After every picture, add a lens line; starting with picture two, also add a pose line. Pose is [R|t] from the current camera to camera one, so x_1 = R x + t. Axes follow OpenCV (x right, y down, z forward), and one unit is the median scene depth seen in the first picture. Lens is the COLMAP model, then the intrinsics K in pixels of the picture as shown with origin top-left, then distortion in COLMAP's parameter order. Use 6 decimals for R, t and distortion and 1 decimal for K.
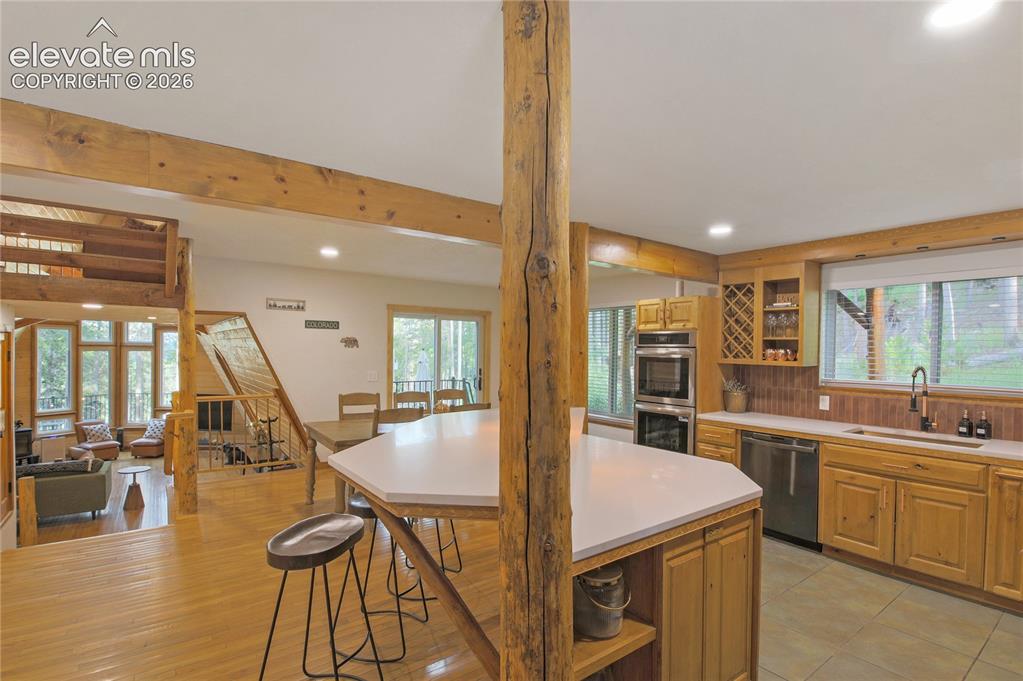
lens RADIAL K [[487.5, 0, 512.3], [0, 487.5, 357.1], [0, 0, 1]] dist [0.001498, -0.012273]
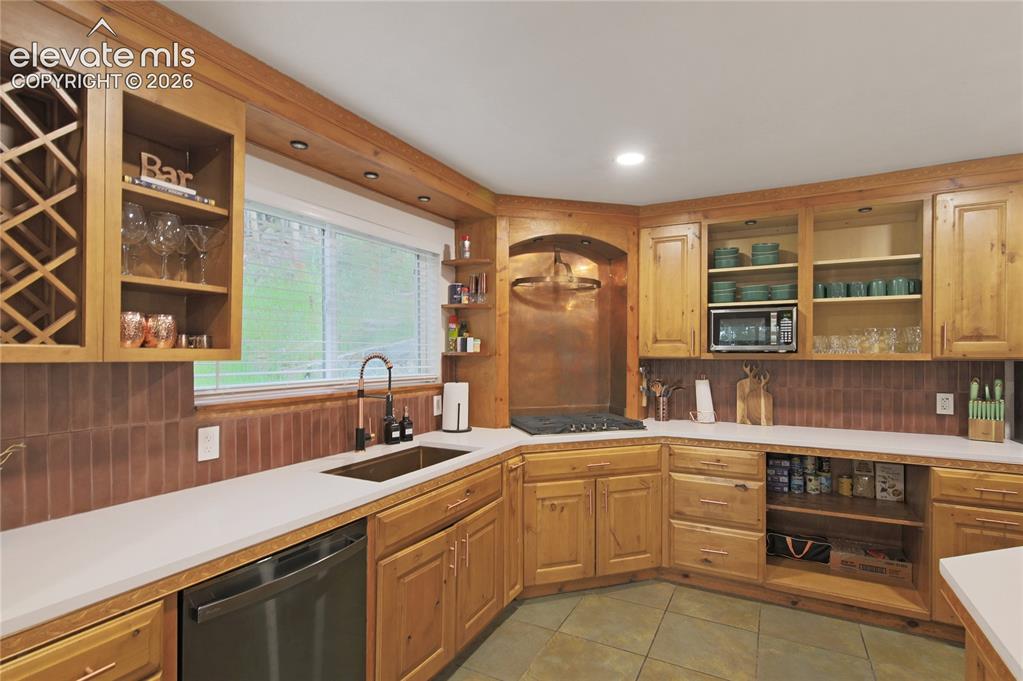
lens RADIAL K [[488.5, 0, 515.3], [0, 488.5, 352.9], [0, 0, 1]] dist [0.000647, -0.000188]
pose [[-0.436150, -0.016487, 0.899723, 0.125314], [0.002910, 0.999801, 0.019731, 0.004786], [-0.899869, 0.011224, -0.436015, 0.935479]]
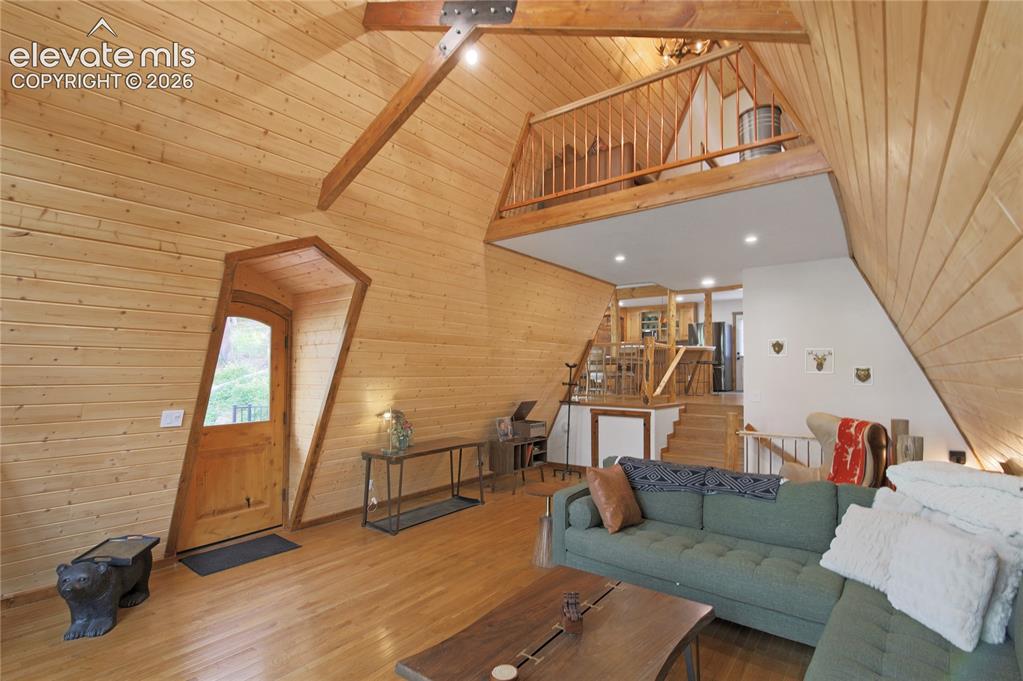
lens RADIAL K [[487.5, 0, 512.3], [0, 487.5, 357.1], [0, 0, 1]] dist [0.001498, -0.012273]
pose [[-0.290144, 0.011179, 0.956918, -2.324727], [0.002581, 0.999937, -0.010899, 0.171300], [-0.956980, -0.000693, -0.290154, 2.190374]]
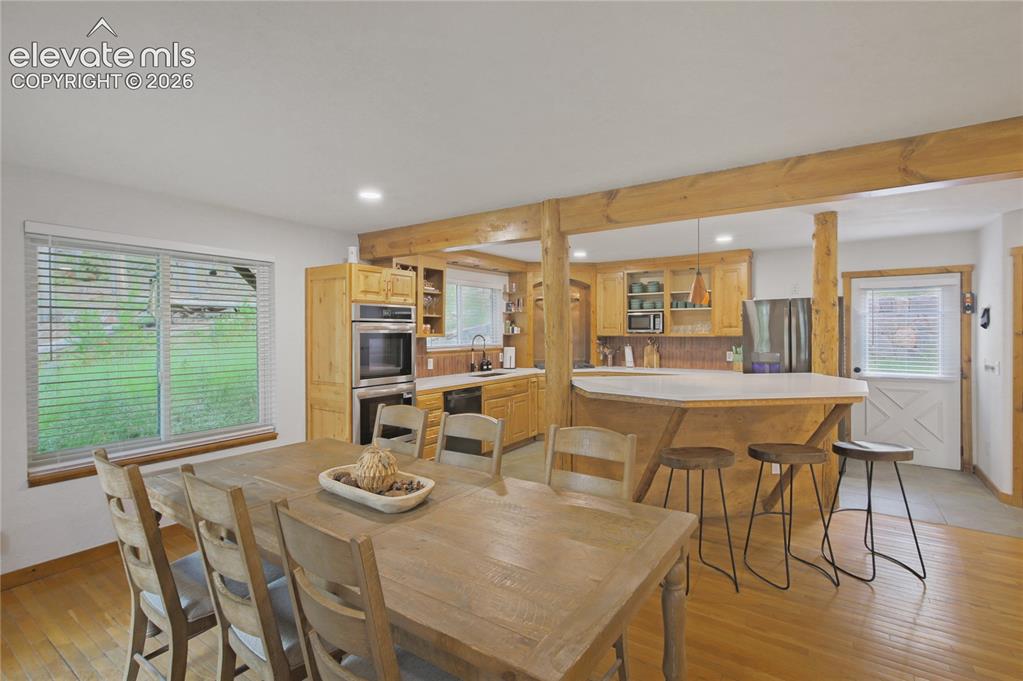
lens RADIAL K [[477.5, 0, 511.7], [0, 477.5, 331.5], [0, 0, 1]] dist [0.018813, -0.000035]
pose [[-0.330350, -0.015062, 0.943738, -0.685093], [0.009228, 0.999773, 0.019187, -0.019647], [-0.943814, 0.015048, -0.330136, 1.214987]]
